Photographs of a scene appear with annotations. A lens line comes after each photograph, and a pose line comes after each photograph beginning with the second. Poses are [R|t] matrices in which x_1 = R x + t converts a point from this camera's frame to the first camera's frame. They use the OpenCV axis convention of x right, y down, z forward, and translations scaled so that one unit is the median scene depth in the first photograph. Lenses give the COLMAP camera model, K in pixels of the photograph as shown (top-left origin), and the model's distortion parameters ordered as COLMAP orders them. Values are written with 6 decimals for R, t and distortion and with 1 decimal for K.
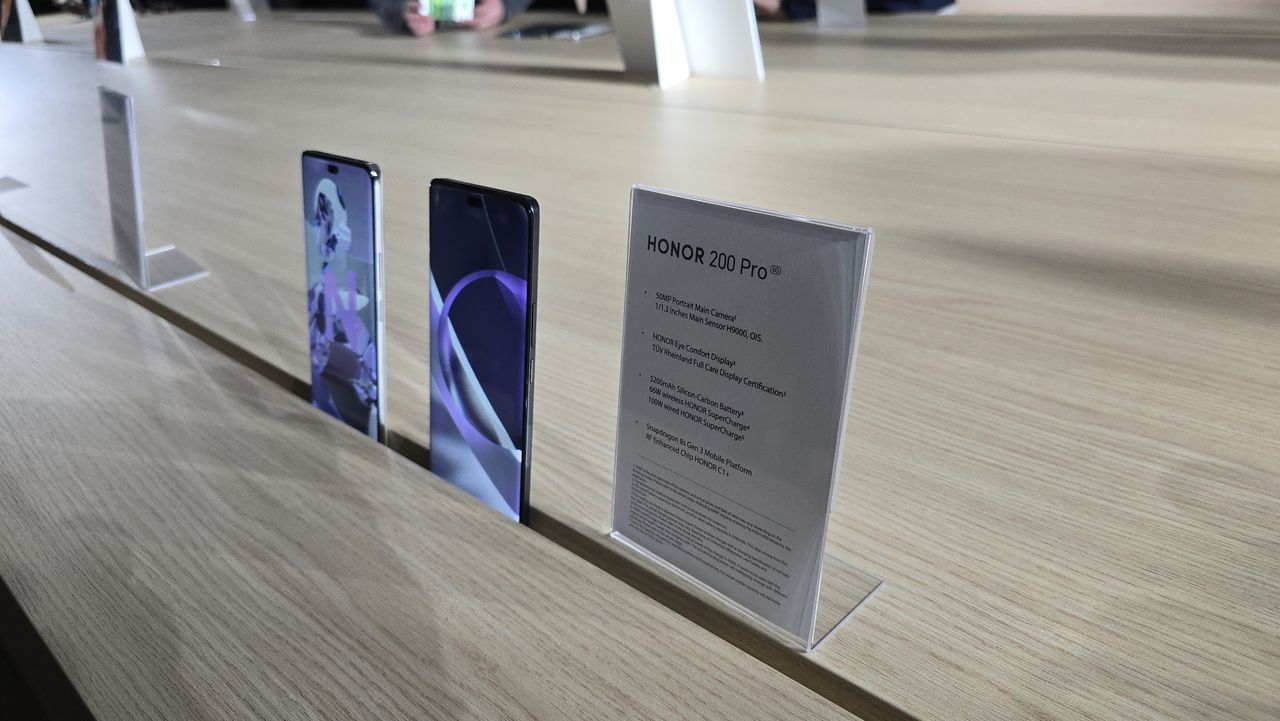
lens RADIAL K [[911.1, 0, 641.3], [0, 911.1, 375.2], [0, 0, 1]] dist [-0.003597, -0.005191]
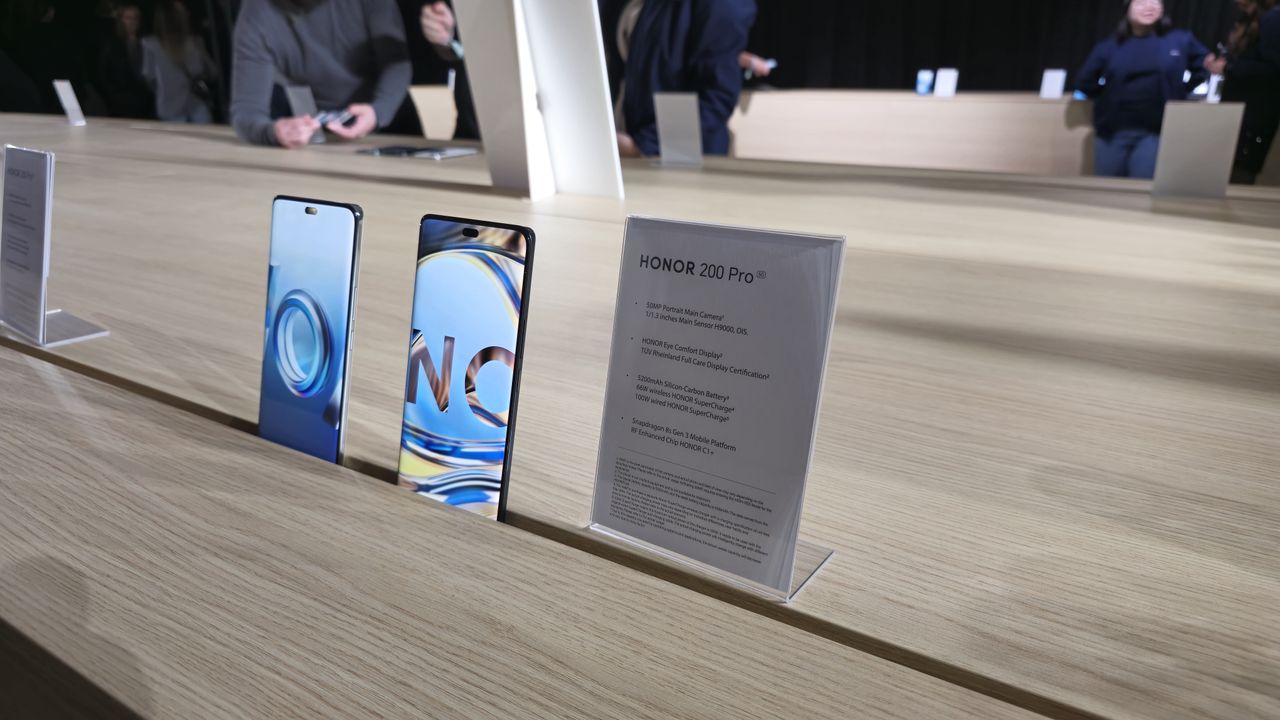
lens RADIAL K [[882.2, 0, 640.0], [0, 882.2, 360.0], [0, 0, 1]] dist [0.003679, 0.000161]
pose [[0.981469, 0.024055, 0.190107, -0.210552], [0.005221, 0.988364, -0.152017, 0.158881], [-0.191552, 0.150193, 0.969923, -0.101316]]
